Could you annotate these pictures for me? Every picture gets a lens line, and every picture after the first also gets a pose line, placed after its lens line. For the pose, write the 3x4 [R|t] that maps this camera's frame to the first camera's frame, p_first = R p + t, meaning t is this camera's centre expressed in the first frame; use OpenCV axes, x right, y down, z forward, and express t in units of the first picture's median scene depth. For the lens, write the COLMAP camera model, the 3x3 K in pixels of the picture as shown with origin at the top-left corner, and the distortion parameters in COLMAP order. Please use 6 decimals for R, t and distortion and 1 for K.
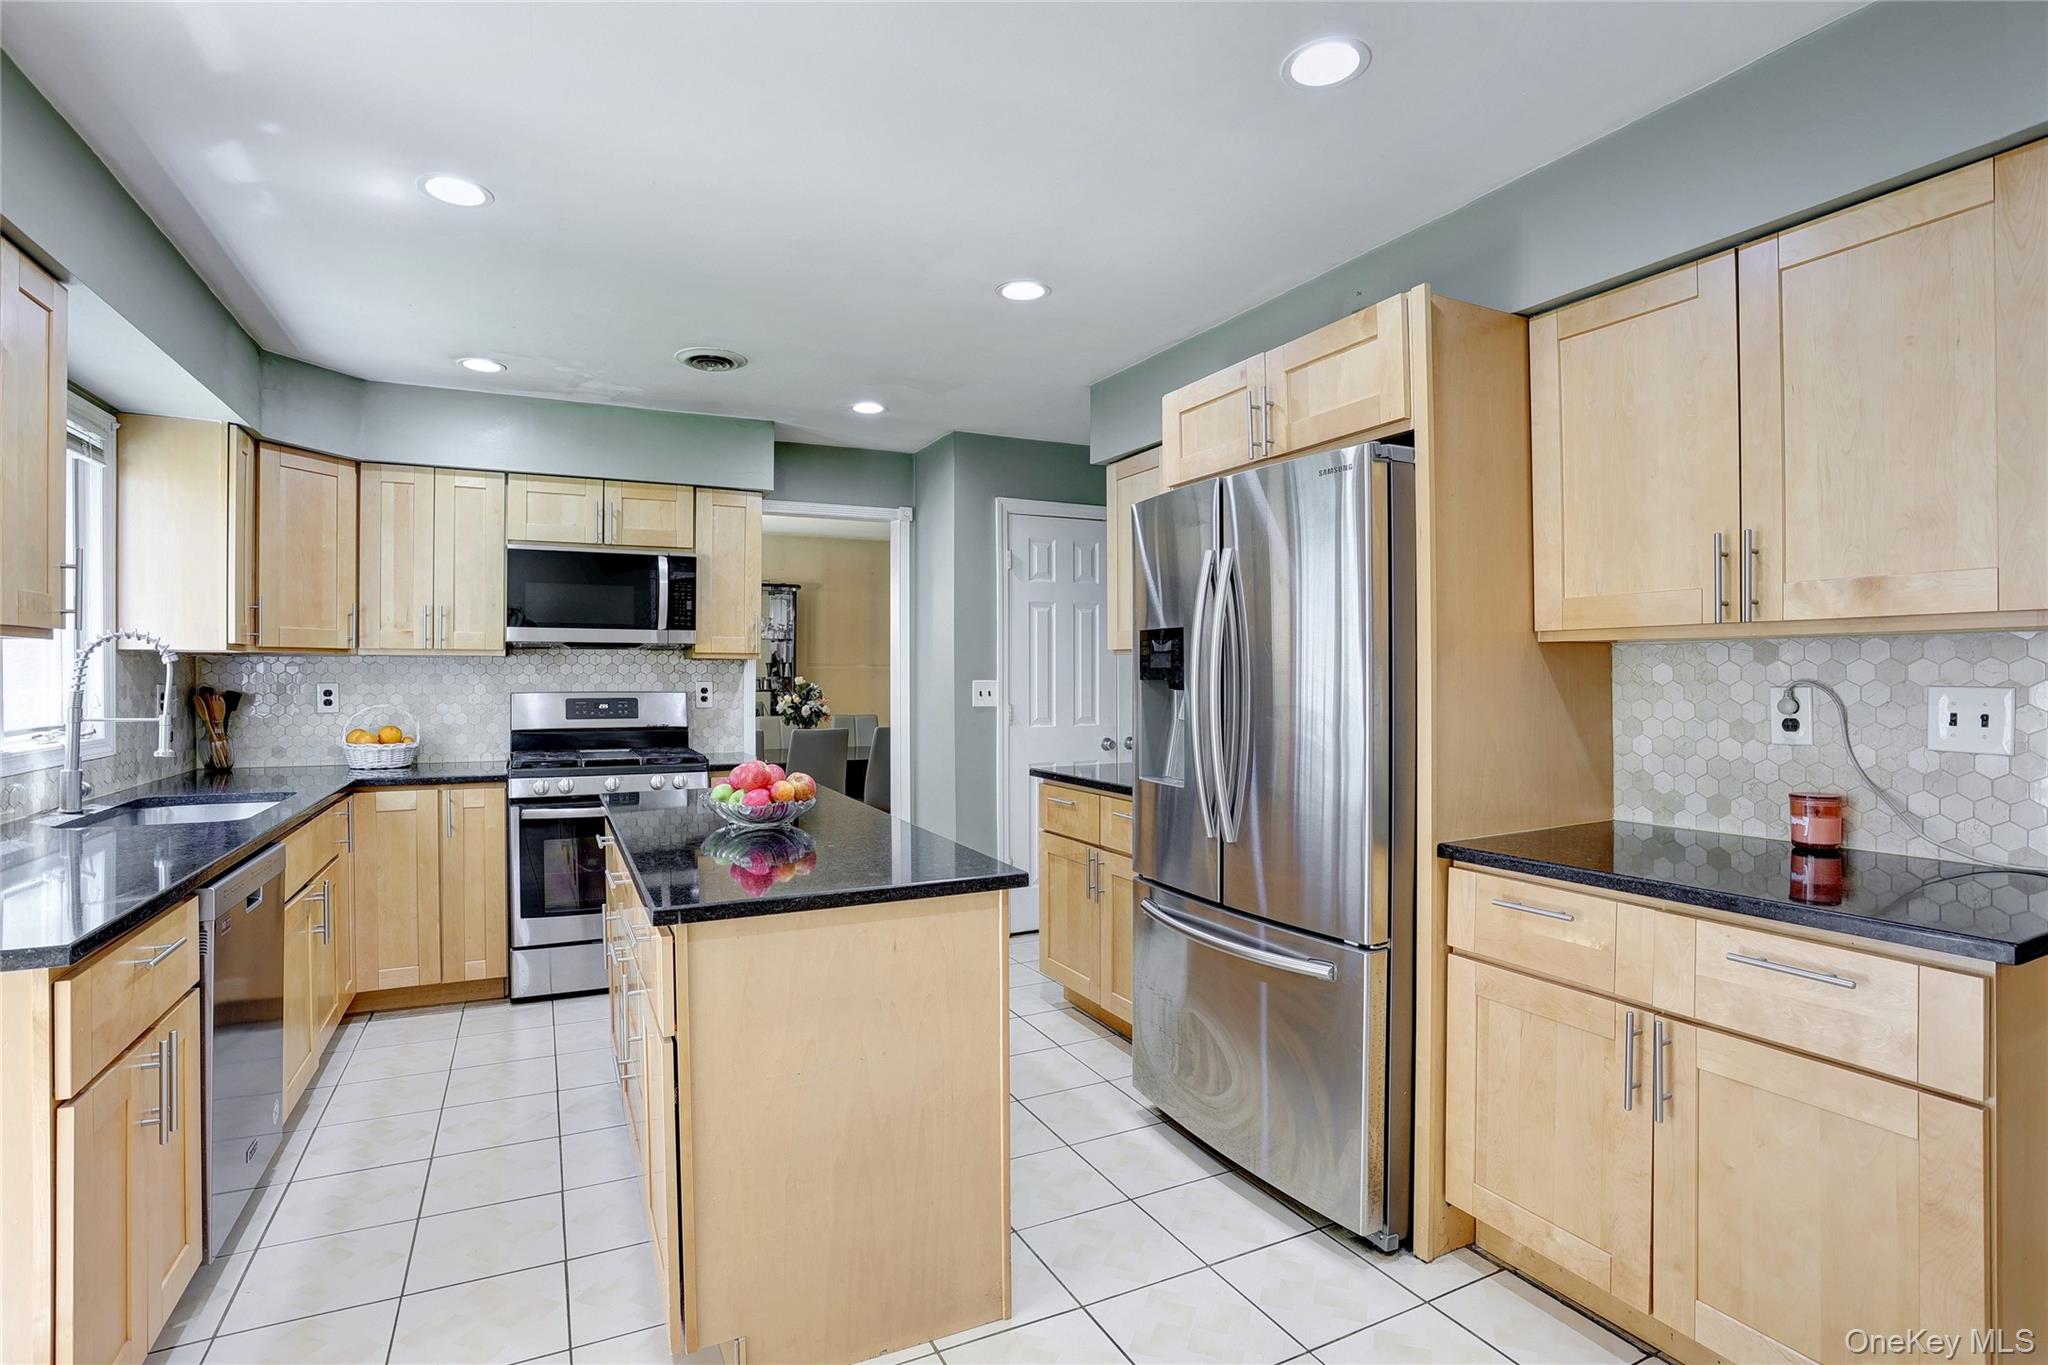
lens RADIAL K [[999.3, 0, 1038.1], [0, 999.3, 681.3], [0, 0, 1]] dist [-0.058308, 0.012740]
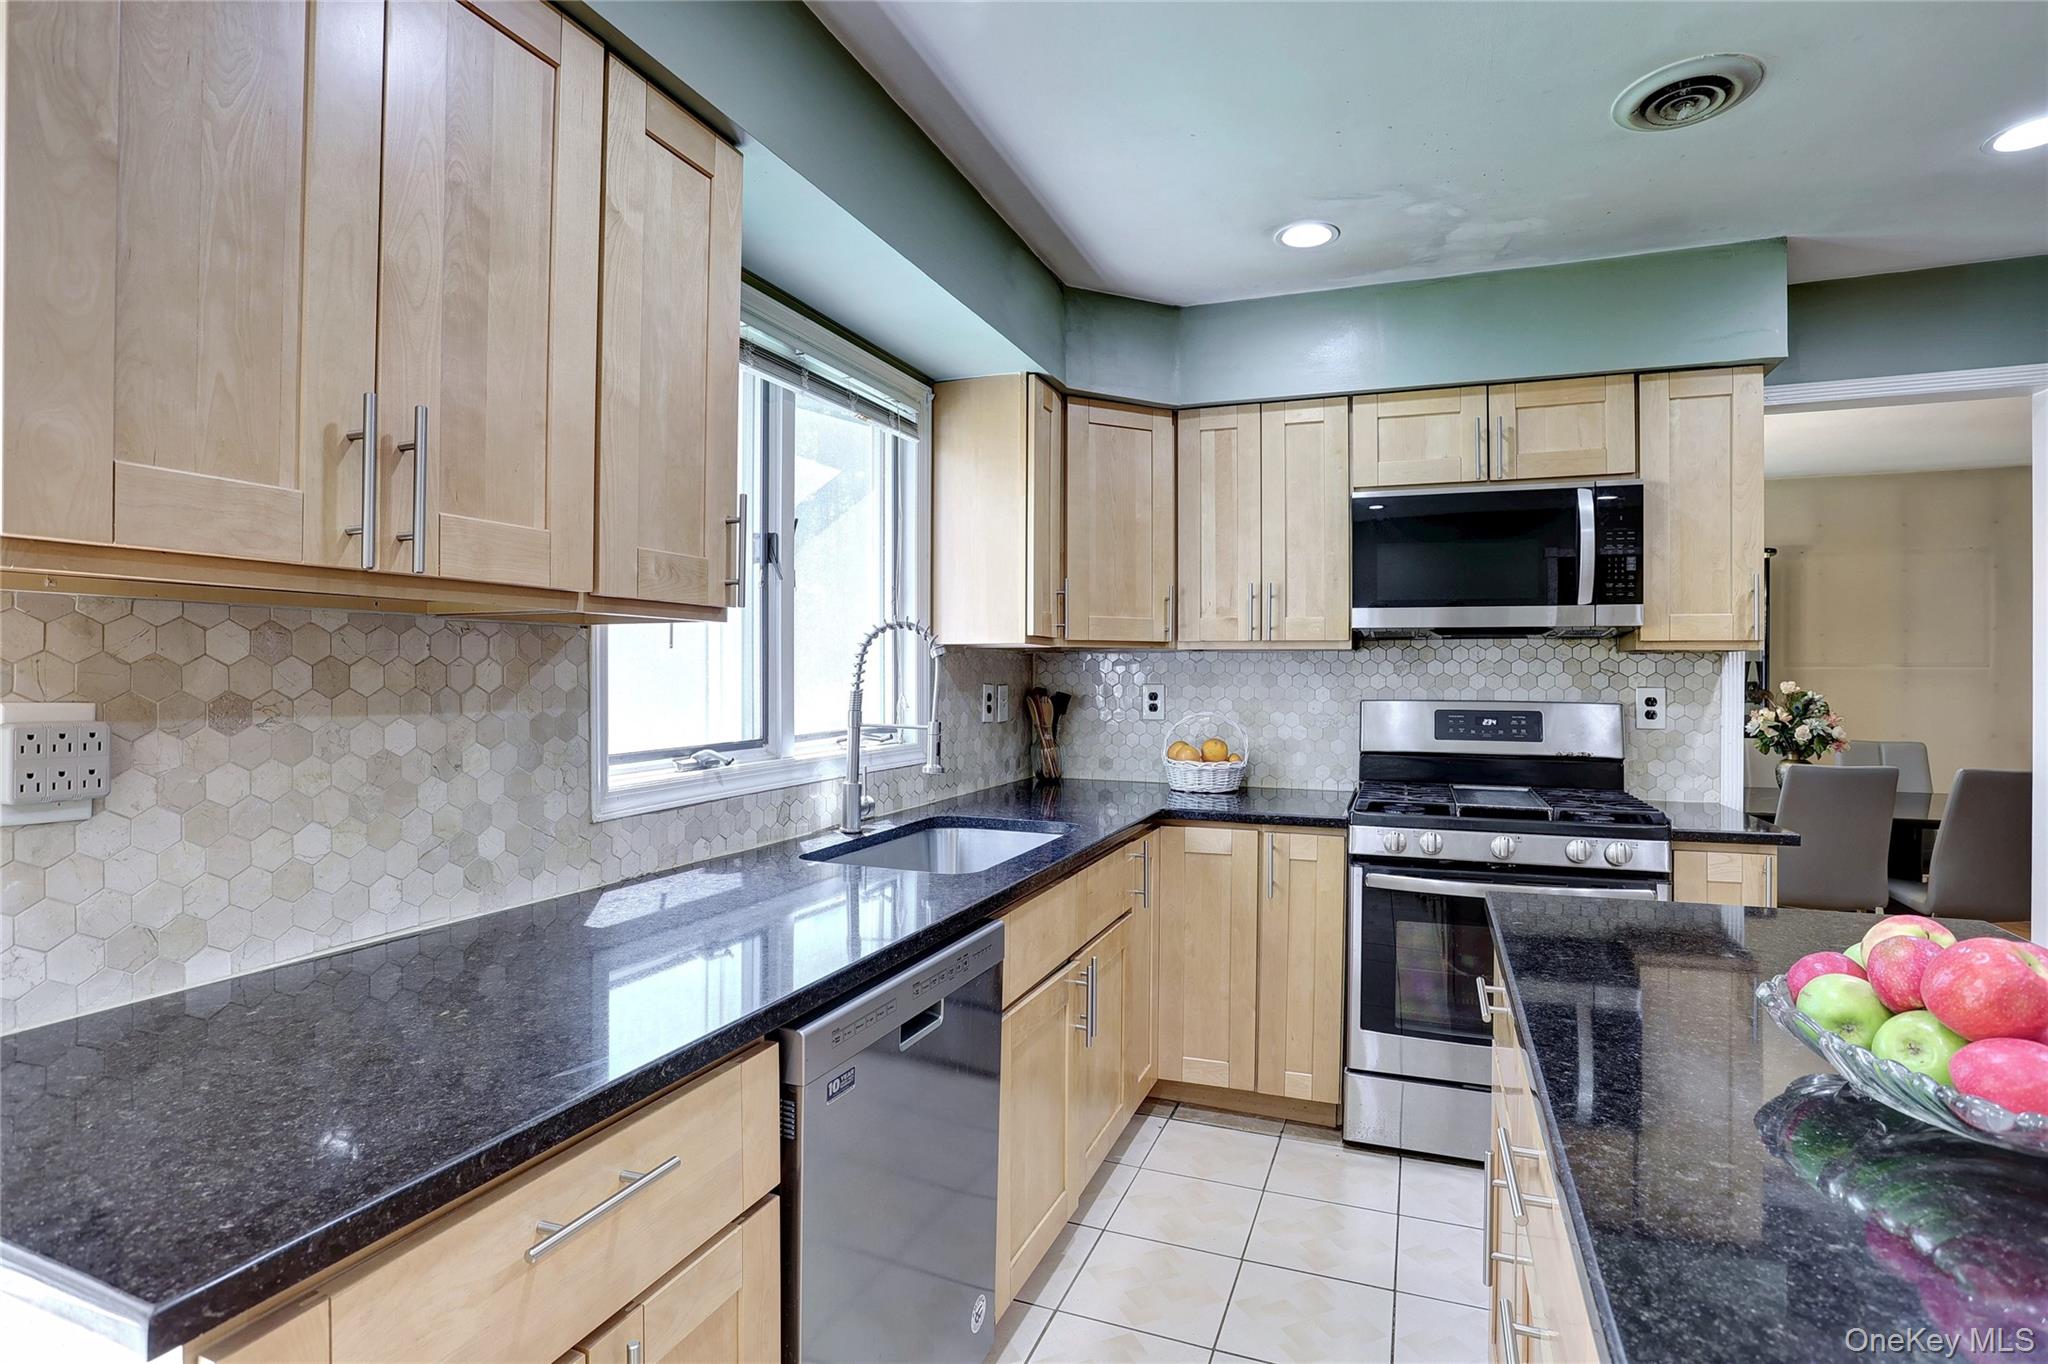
lens RADIAL K [[999.3, 0, 1004.4], [0, 999.3, 673.4], [0, 0, 1]] dist [-0.058308, 0.012740]
pose [[0.648604, 0.000667, -0.761126, -0.164686], [-0.009948, 0.999922, -0.007601, 0.000078], [0.761061, 0.012501, 0.648560, 0.360190]]
